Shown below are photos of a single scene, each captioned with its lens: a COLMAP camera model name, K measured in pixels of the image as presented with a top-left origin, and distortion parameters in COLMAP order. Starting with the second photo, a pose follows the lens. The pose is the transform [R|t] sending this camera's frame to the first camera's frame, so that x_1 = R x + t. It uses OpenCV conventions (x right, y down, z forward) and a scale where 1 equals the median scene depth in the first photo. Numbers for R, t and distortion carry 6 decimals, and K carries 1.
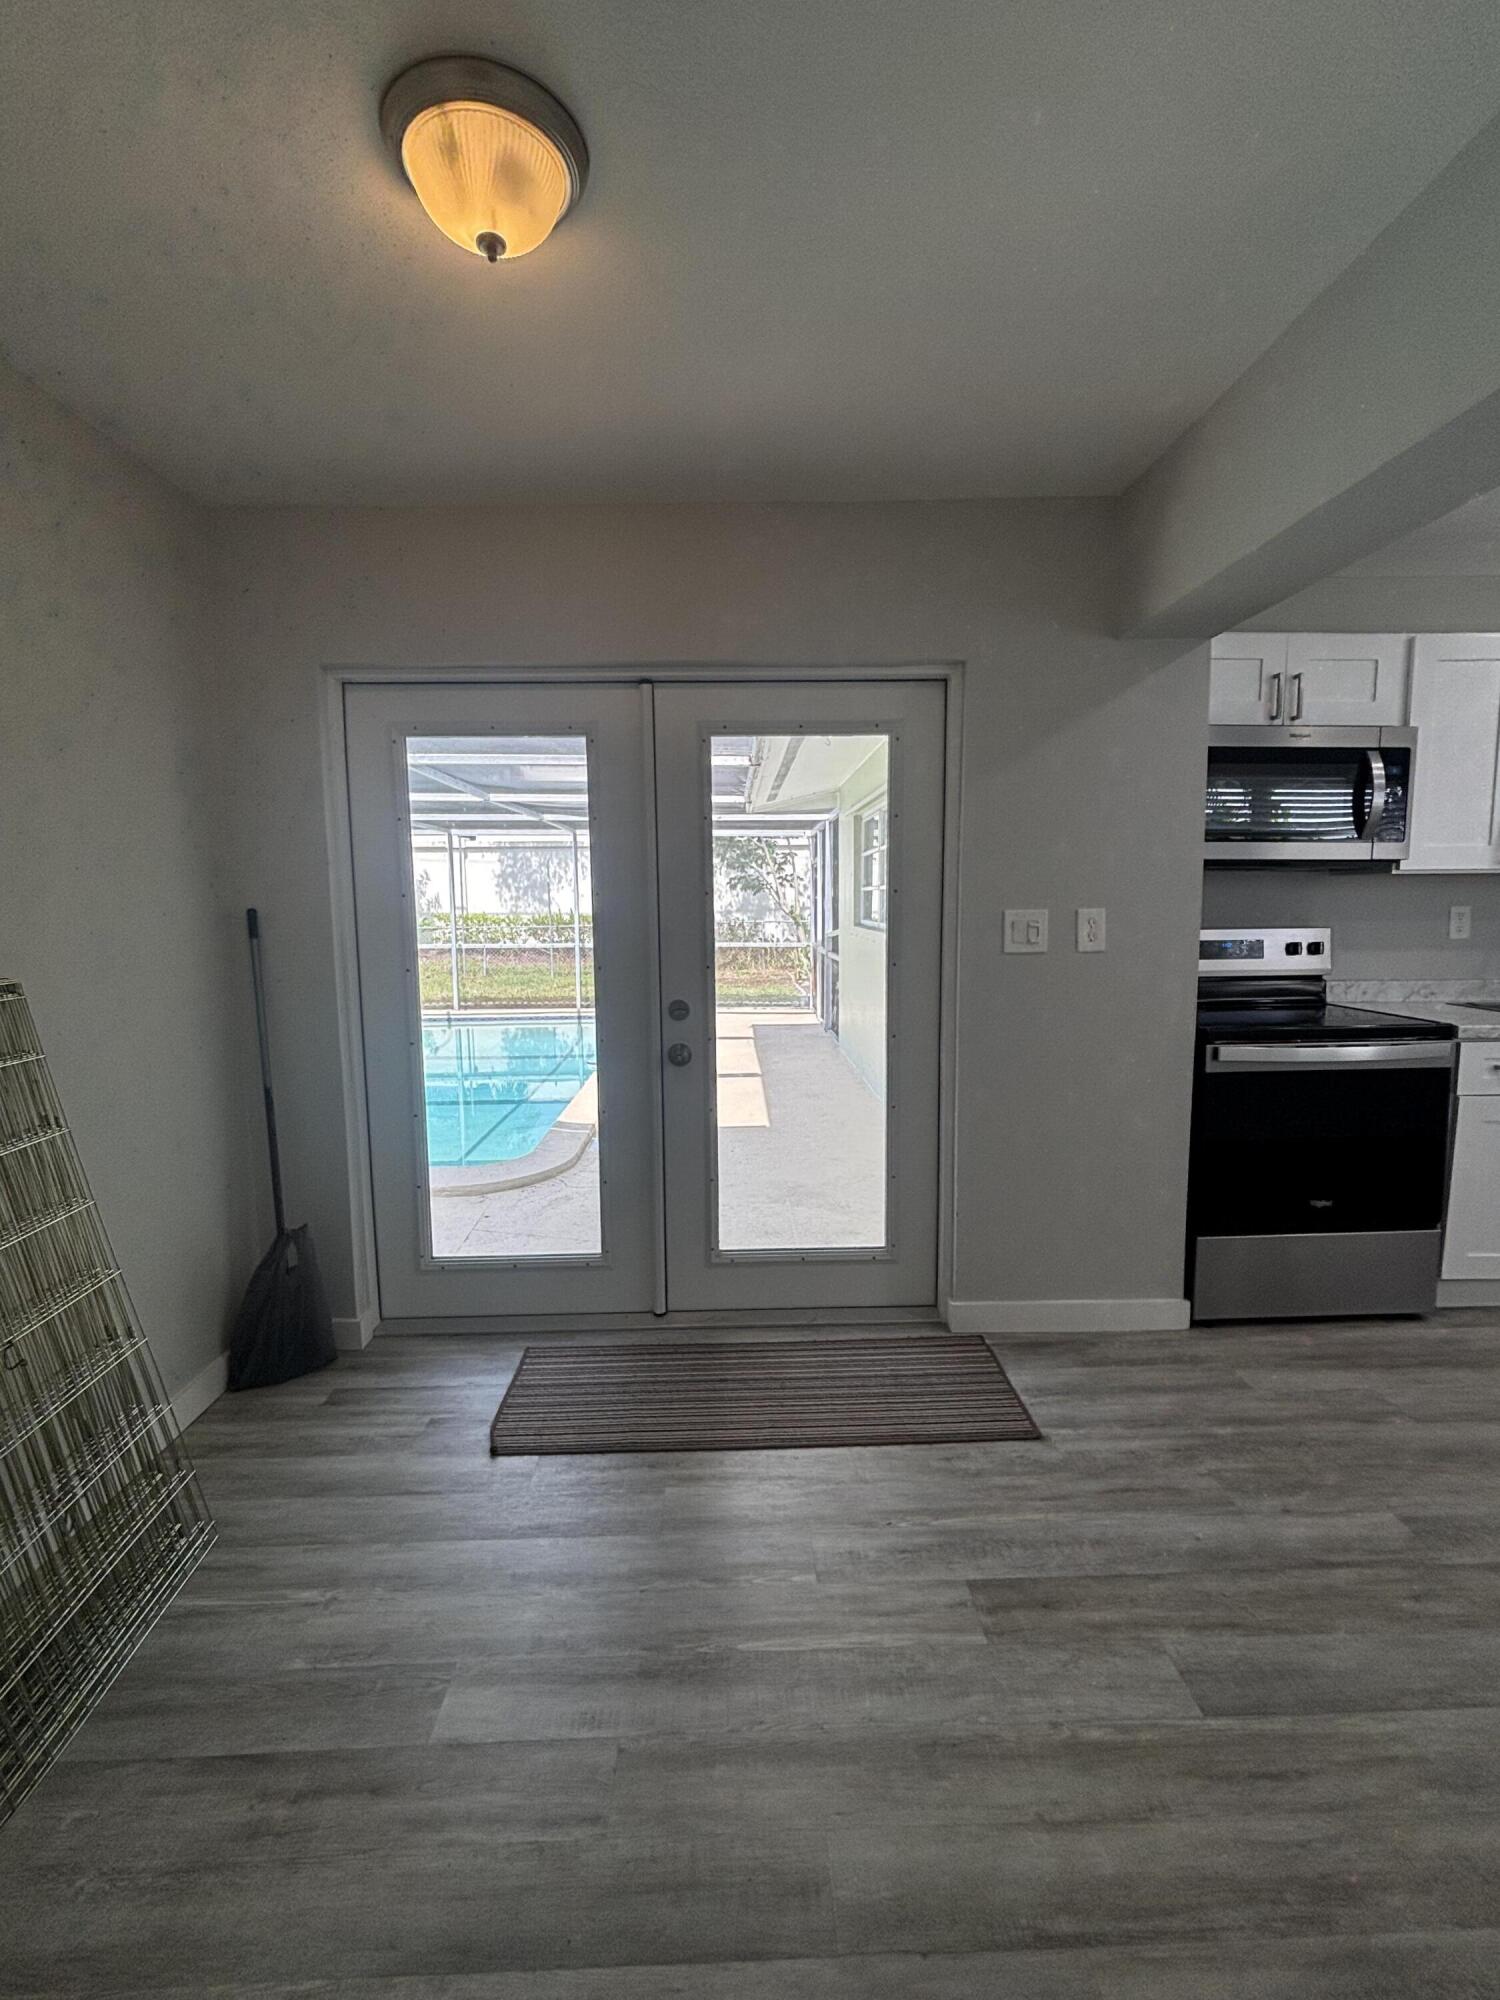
lens RADIAL K [[879.7, 0, 762.6], [0, 879.7, 1003.9], [0, 0, 1]] dist [0.012568, -0.001464]
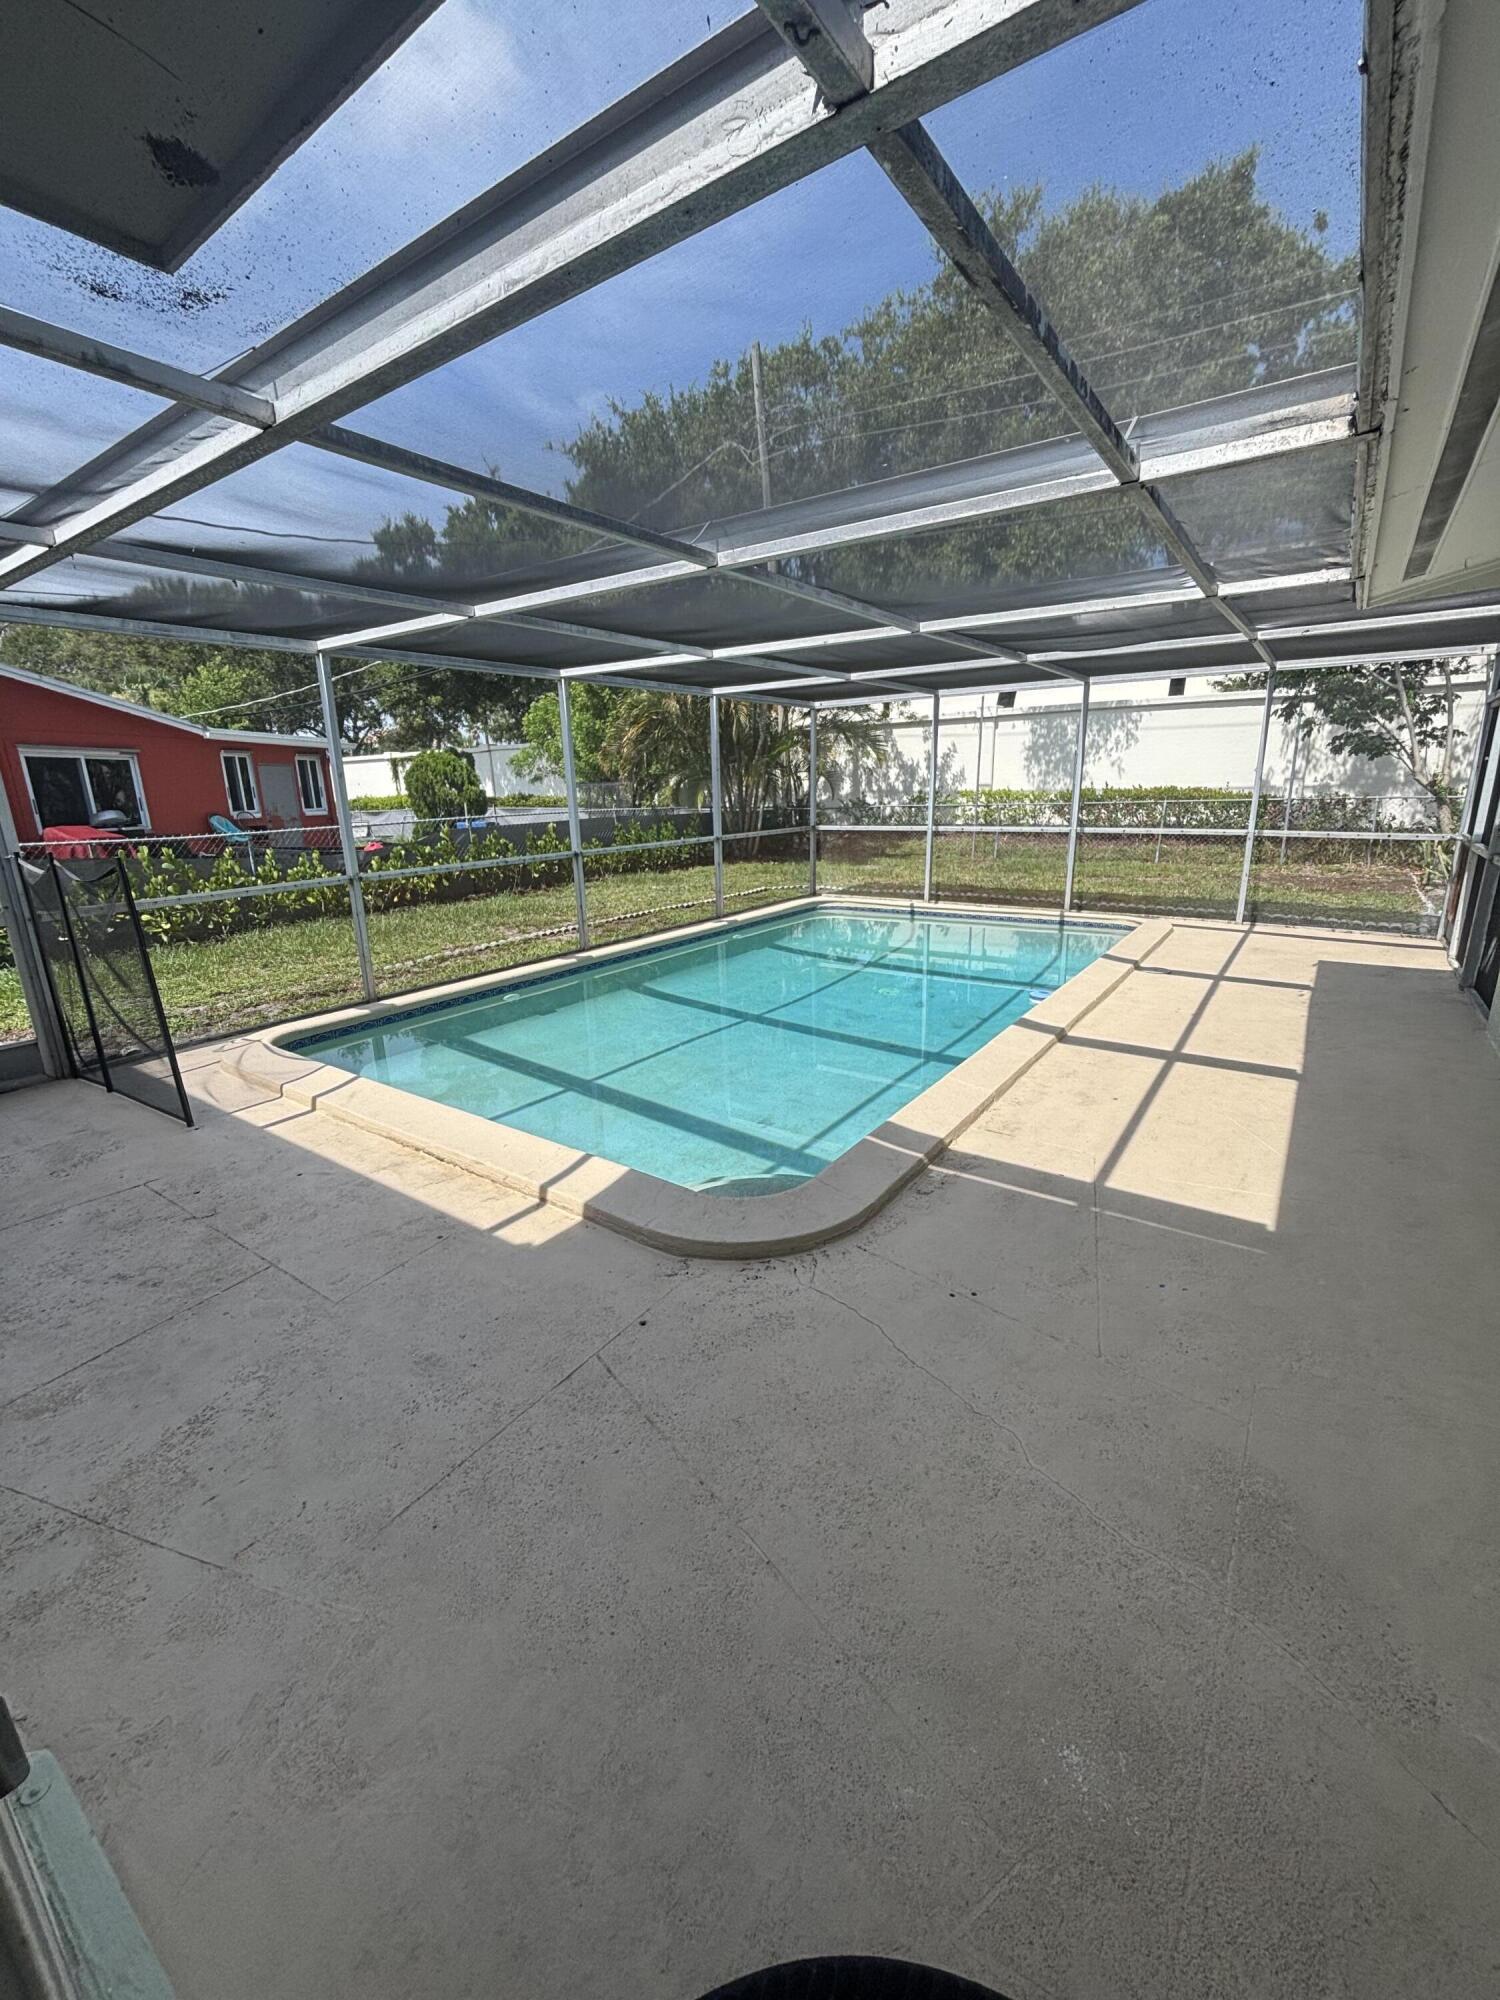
lens RADIAL K [[811.8, 0, 753.9], [0, 811.8, 999.7], [0, 0, 1]] dist [-0.001241, 0.003889]
pose [[0.795725, 0.144317, -0.588213, 0.008513], [-0.054146, 0.984258, 0.168239, -0.016452], [0.603233, -0.102023, 0.791013, 0.155231]]
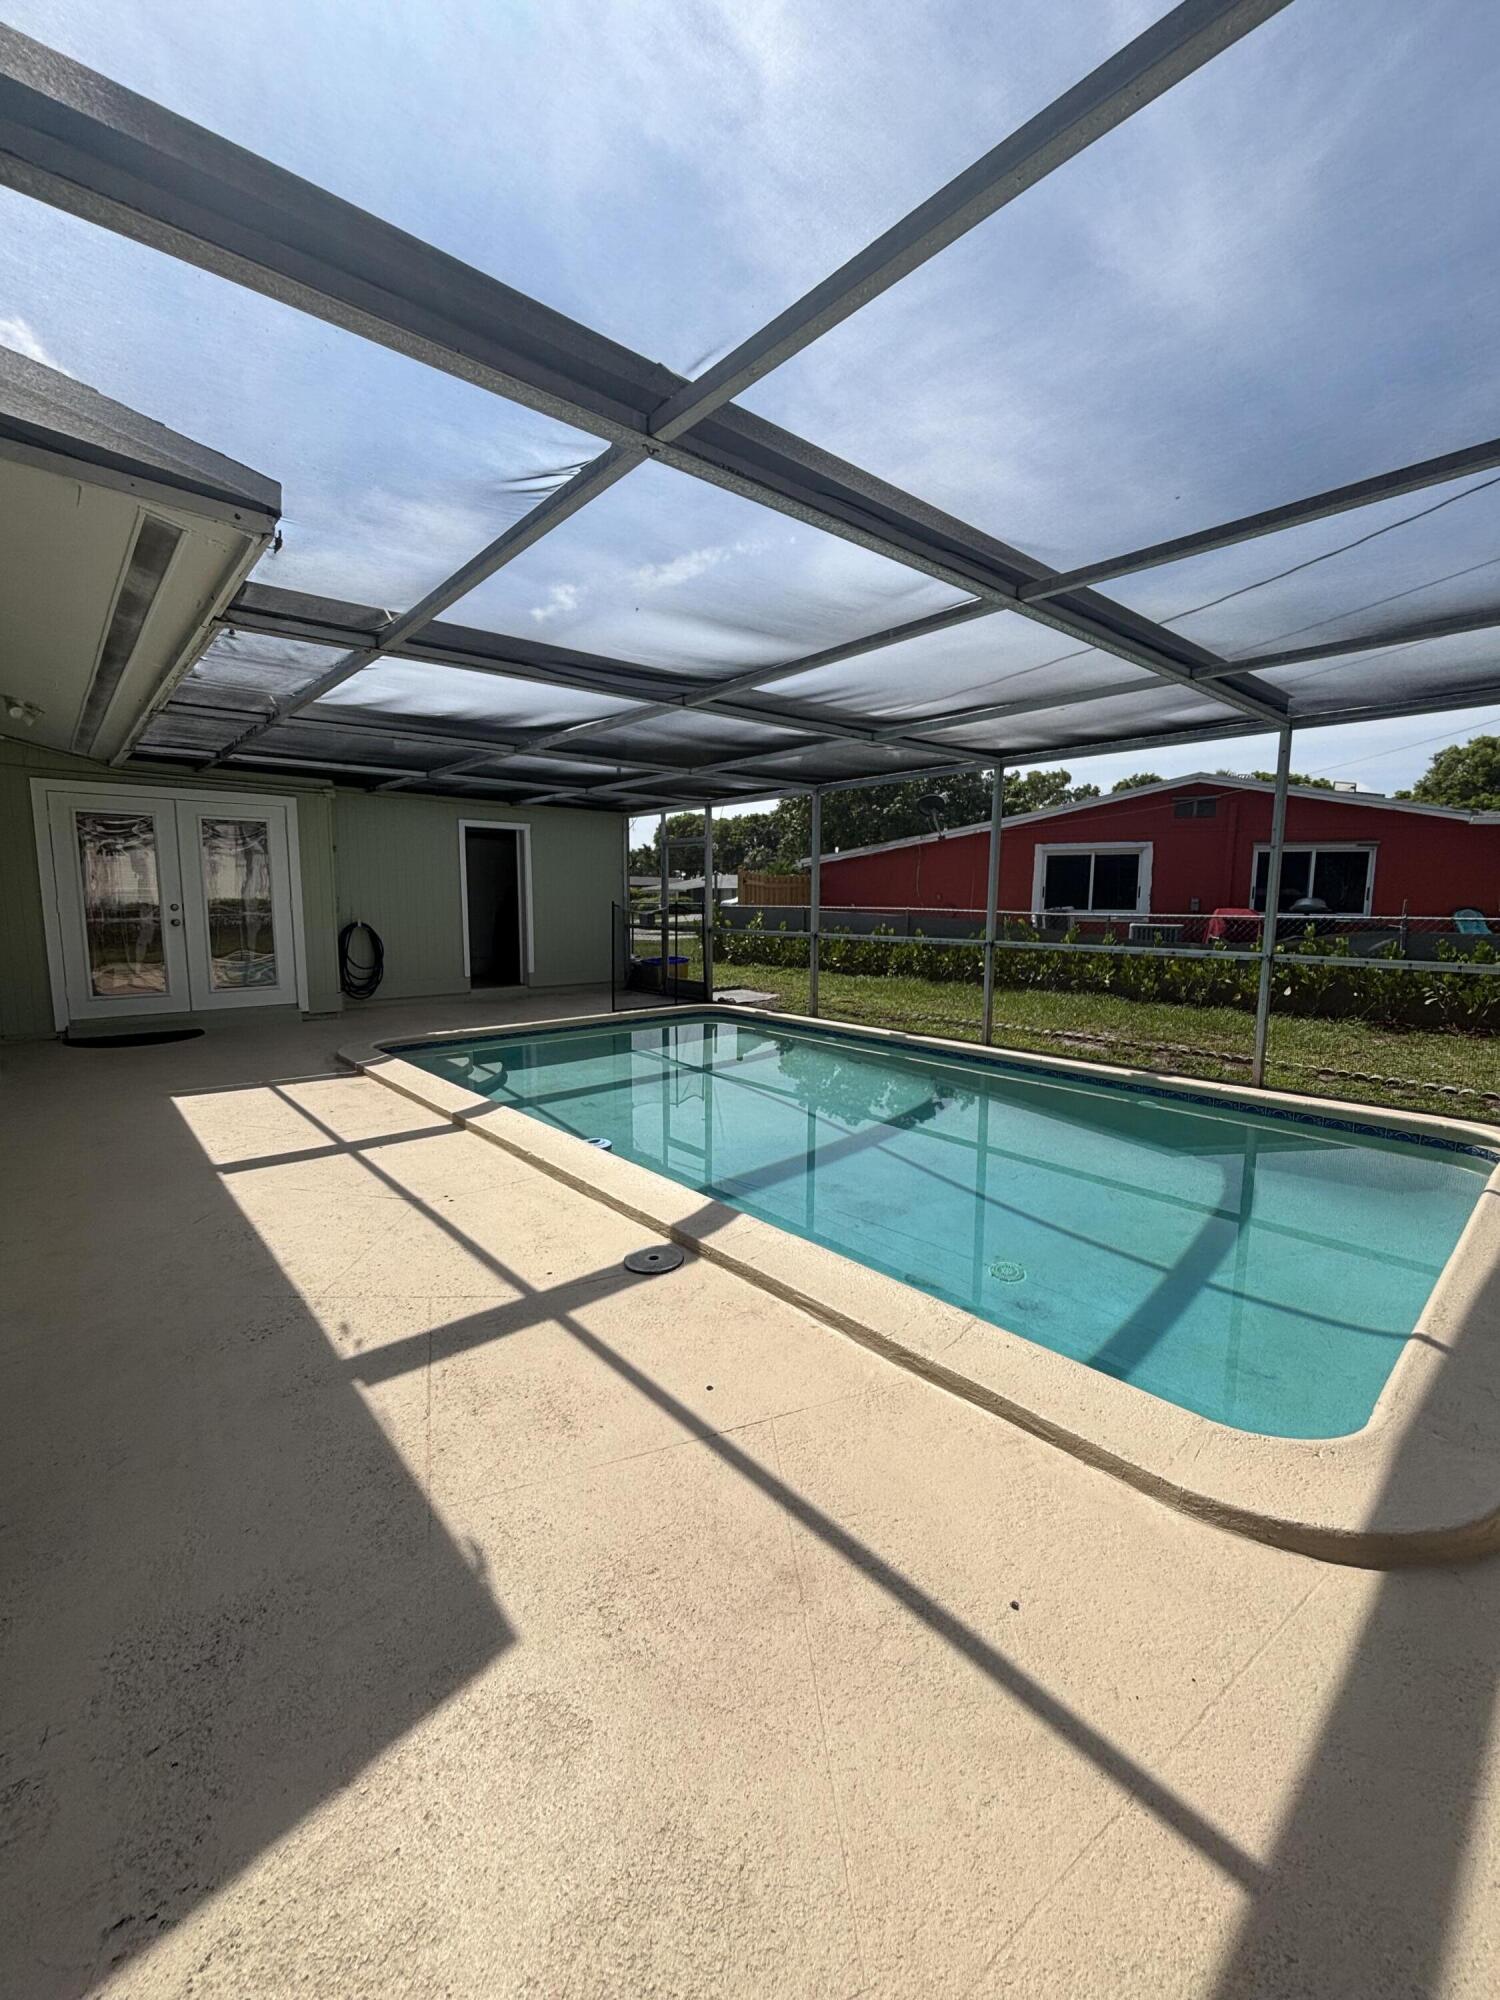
lens RADIAL K [[811.8, 0, 762.2], [0, 811.8, 994.3], [0, 0, 1]] dist [-0.001241, 0.003889]
pose [[-0.760287, 0.087236, -0.643703, 0.027244], [-0.068448, 0.974666, 0.212933, -0.076838], [0.645971, 0.205950, -0.735055, 0.719183]]
